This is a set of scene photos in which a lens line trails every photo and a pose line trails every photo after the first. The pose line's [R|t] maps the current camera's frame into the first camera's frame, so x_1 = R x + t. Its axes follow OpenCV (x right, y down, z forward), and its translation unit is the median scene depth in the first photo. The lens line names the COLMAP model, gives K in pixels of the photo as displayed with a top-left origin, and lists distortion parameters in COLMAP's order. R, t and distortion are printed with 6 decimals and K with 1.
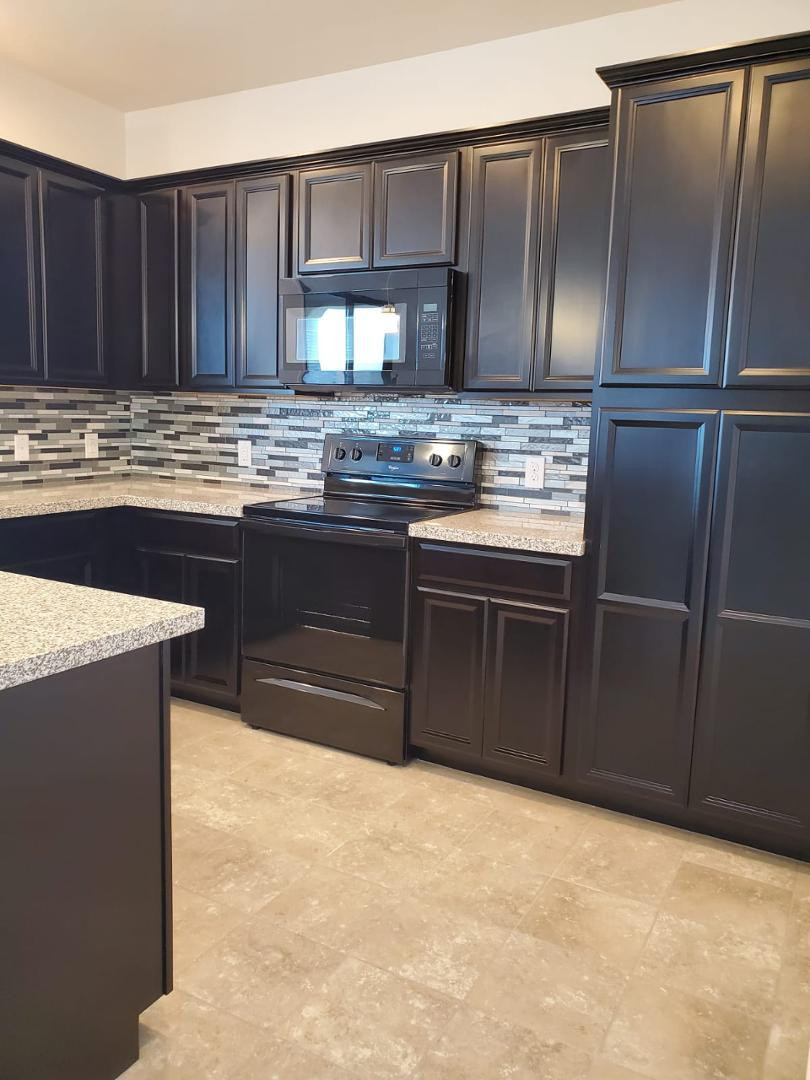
lens RADIAL K [[833.5, 0, 396.1], [0, 833.5, 532.7], [0, 0, 1]] dist [0.041193, -0.045417]
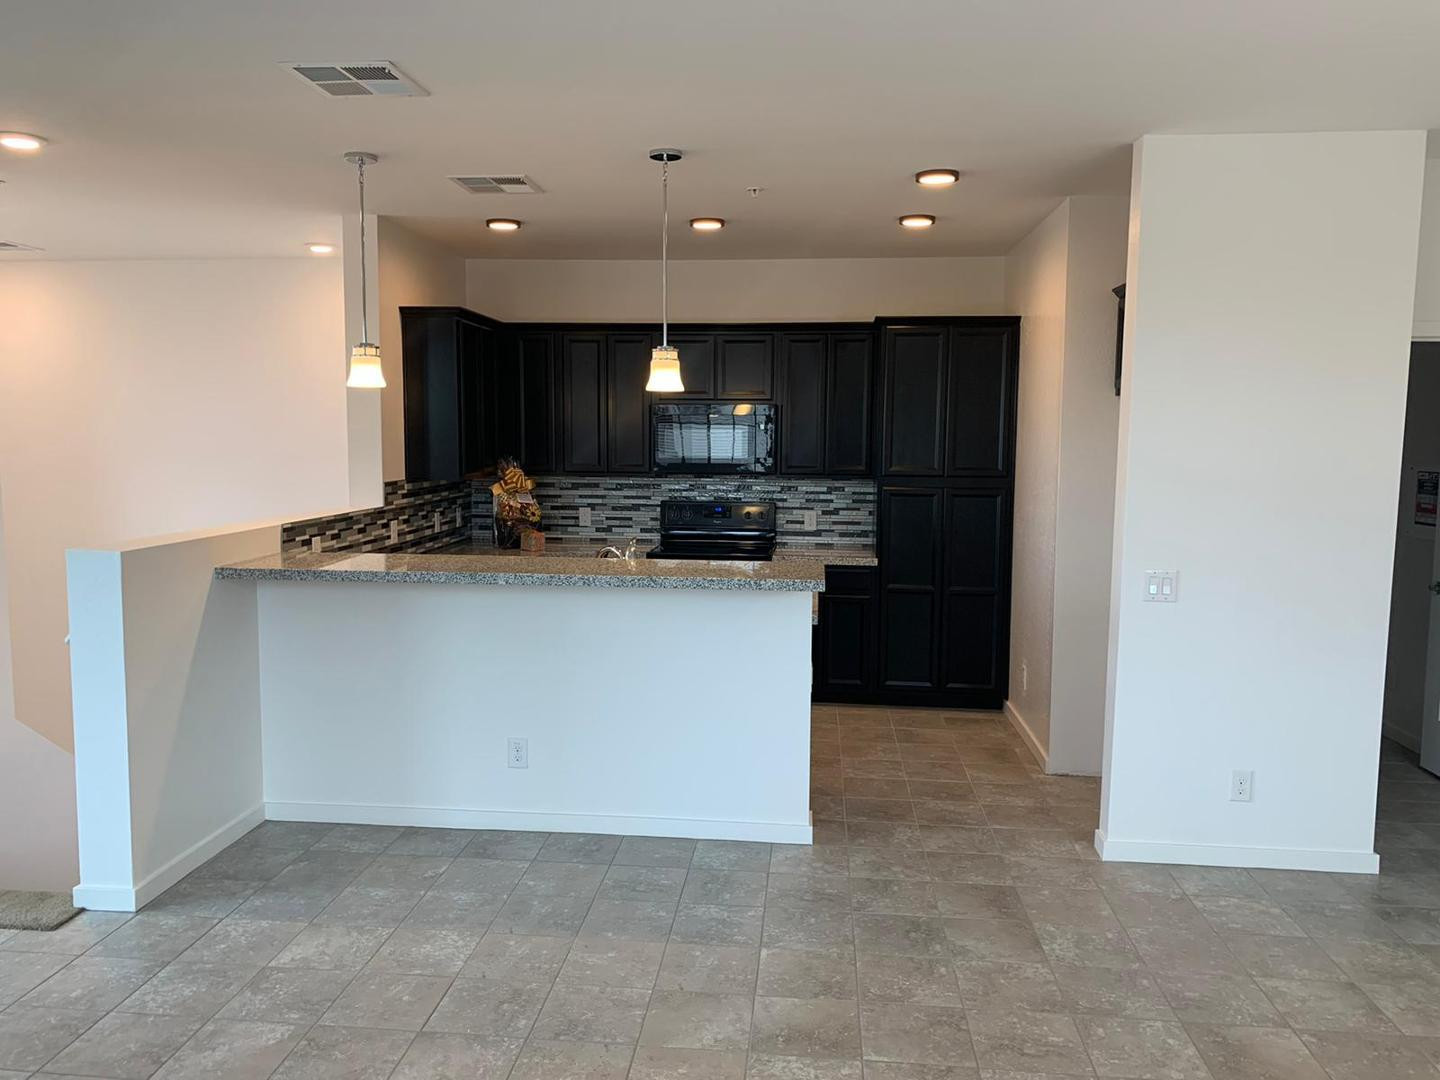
lens RADIAL K [[1106.6, 0, 711.5], [0, 1106.6, 538.7], [0, 0, 1]] dist [0.046537, -0.050366]
pose [[0.911457, -0.061557, 0.406763, -0.874095], [0.076533, 0.996853, -0.020635, -0.008263], [-0.404213, 0.049939, 0.913301, -0.866408]]
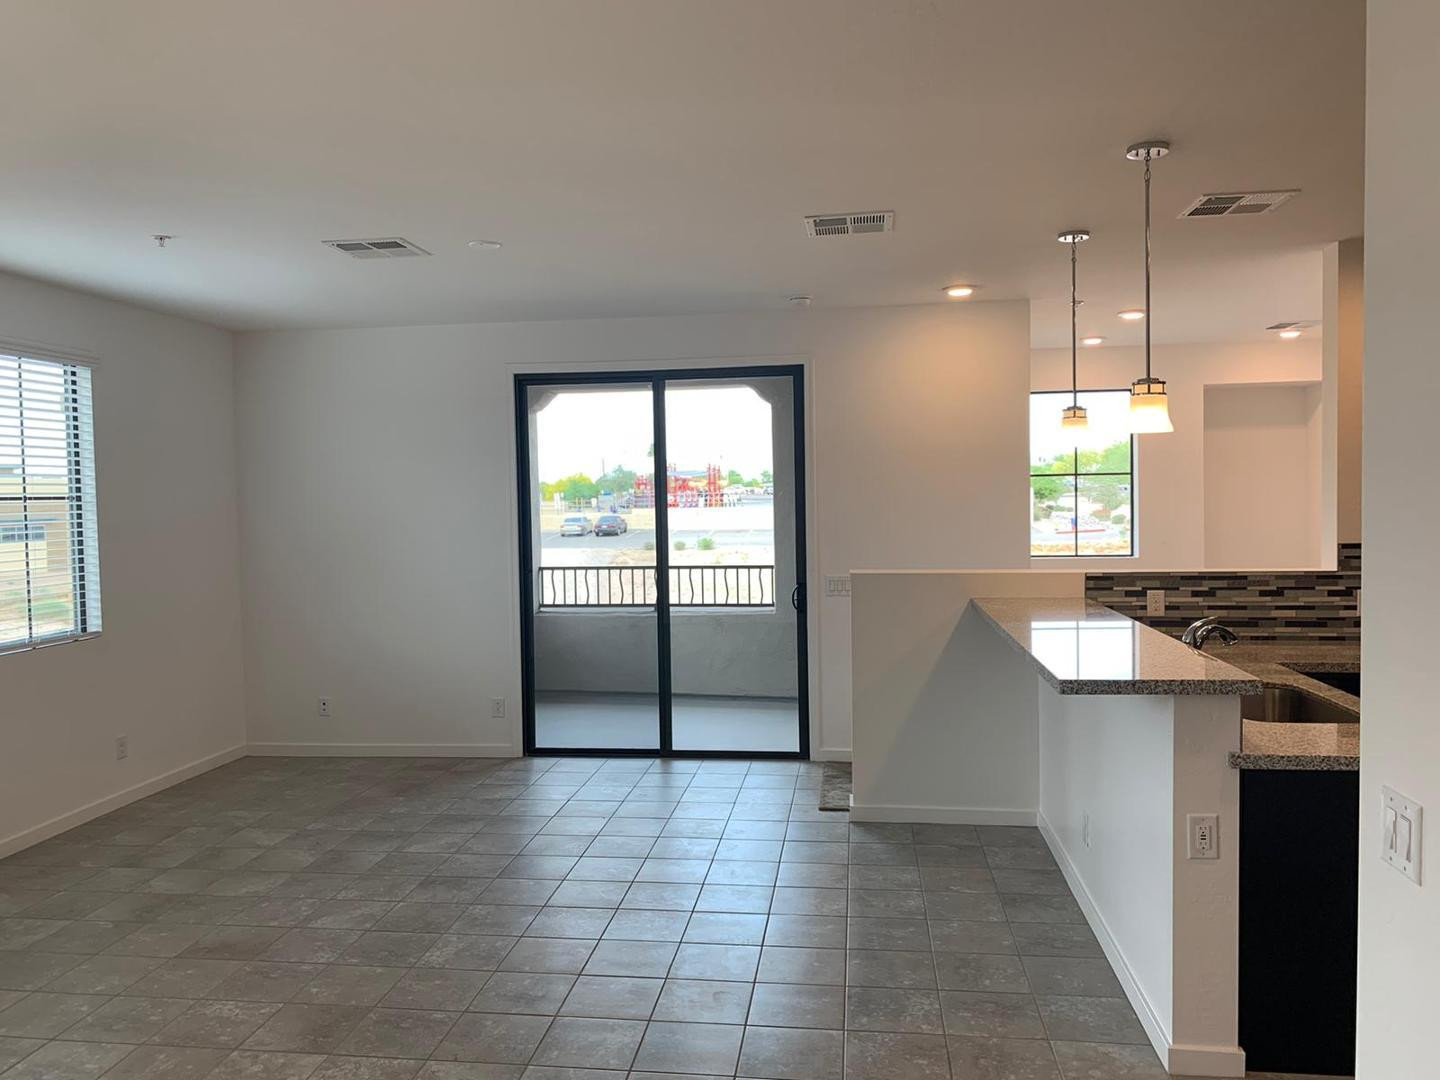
lens RADIAL K [[1111.3, 0, 704.5], [0, 1111.3, 538.6], [0, 0, 1]] dist [0.041193, -0.045417]
pose [[0.370059, 0.001210, -0.929008, 0.472280], [-0.105559, 0.993578, -0.040754, -0.024337], [0.922992, 0.113147, 0.367810, -0.431875]]
